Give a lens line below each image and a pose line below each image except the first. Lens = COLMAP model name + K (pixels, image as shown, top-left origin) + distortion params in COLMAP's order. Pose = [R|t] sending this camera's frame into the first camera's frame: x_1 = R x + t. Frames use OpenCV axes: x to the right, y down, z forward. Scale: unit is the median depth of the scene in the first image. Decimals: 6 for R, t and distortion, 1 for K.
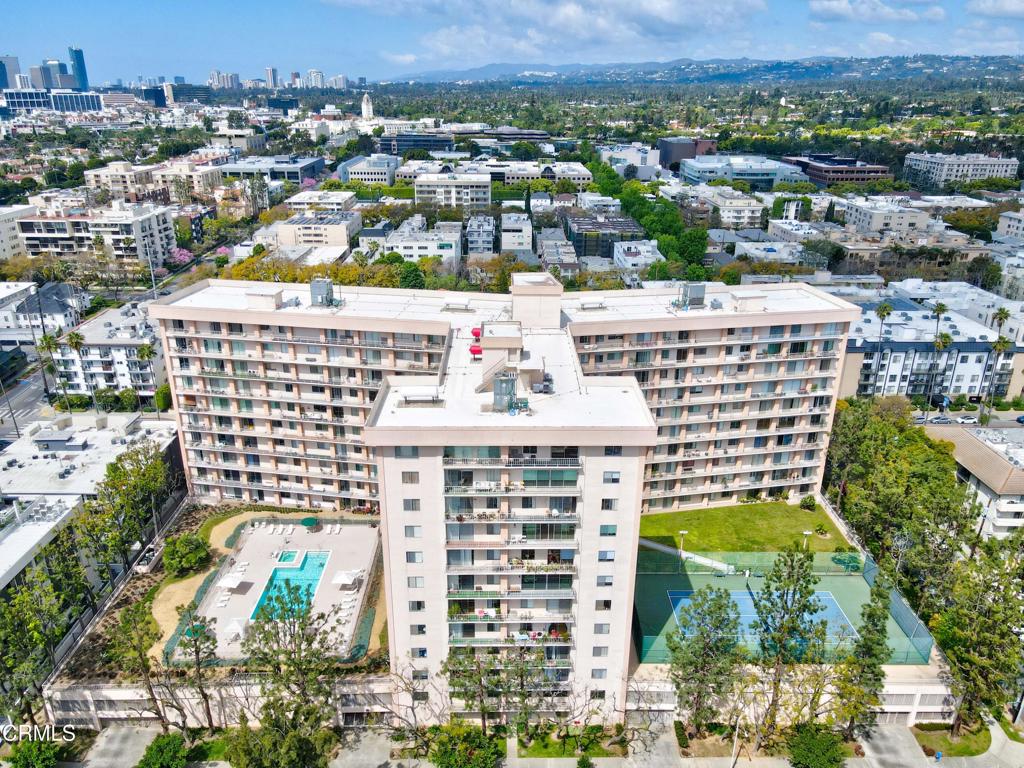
lens RADIAL K [[751.3, 0, 511.0], [0, 751.3, 387.2], [0, 0, 1]] dist [0.017400, 0.002881]
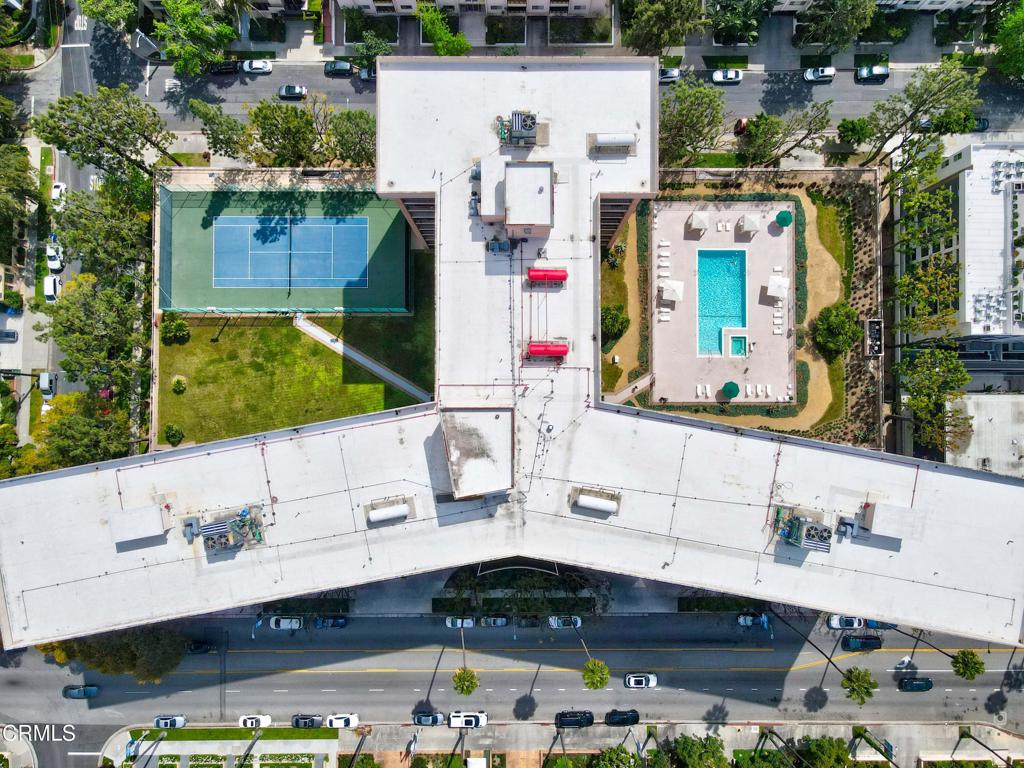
lens RADIAL K [[751.3, 0, 515.7], [0, 751.3, 383.8], [0, 0, 1]] dist [0.017400, 0.002881]
pose [[-0.999822, -0.014901, -0.011563, 0.008424], [-0.005873, -0.336595, 0.941631, -0.712376], [-0.017923, 0.941532, 0.336447, 0.703112]]
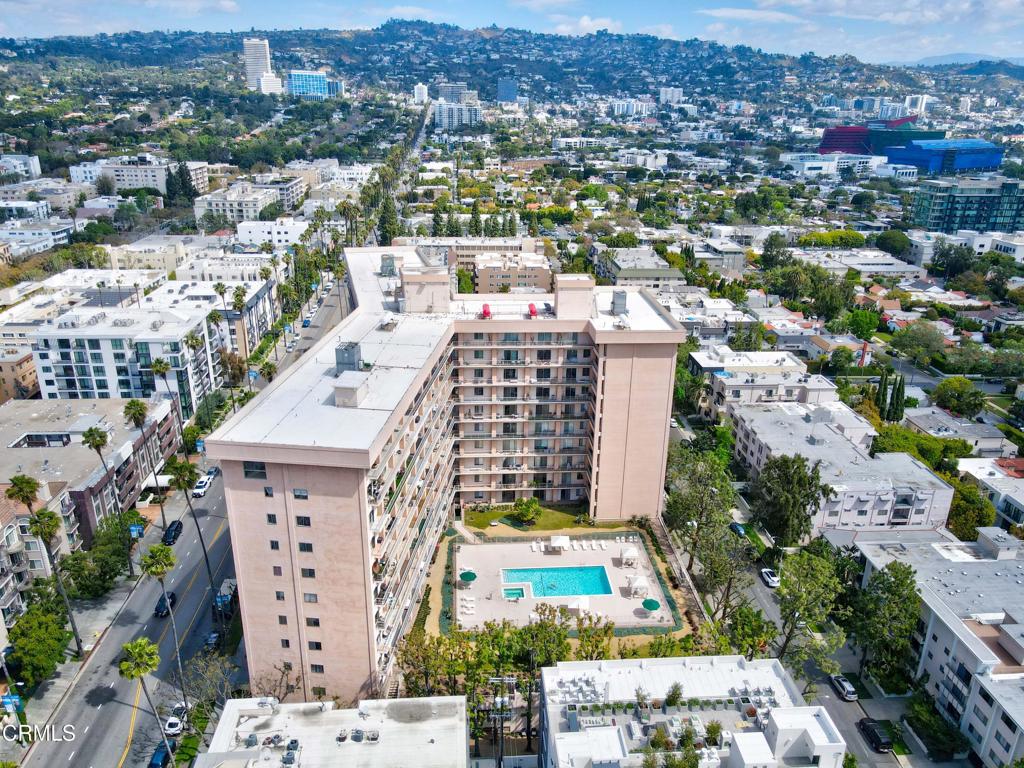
lens RADIAL K [[751.3, 0, 519.3], [0, 751.3, 385.8], [0, 0, 1]] dist [0.017400, 0.002881]
pose [[-0.066389, -0.362997, 0.929422, -1.080348], [0.343222, 0.866327, 0.362871, -0.349703], [-0.936905, 0.343089, 0.067074, 0.819634]]
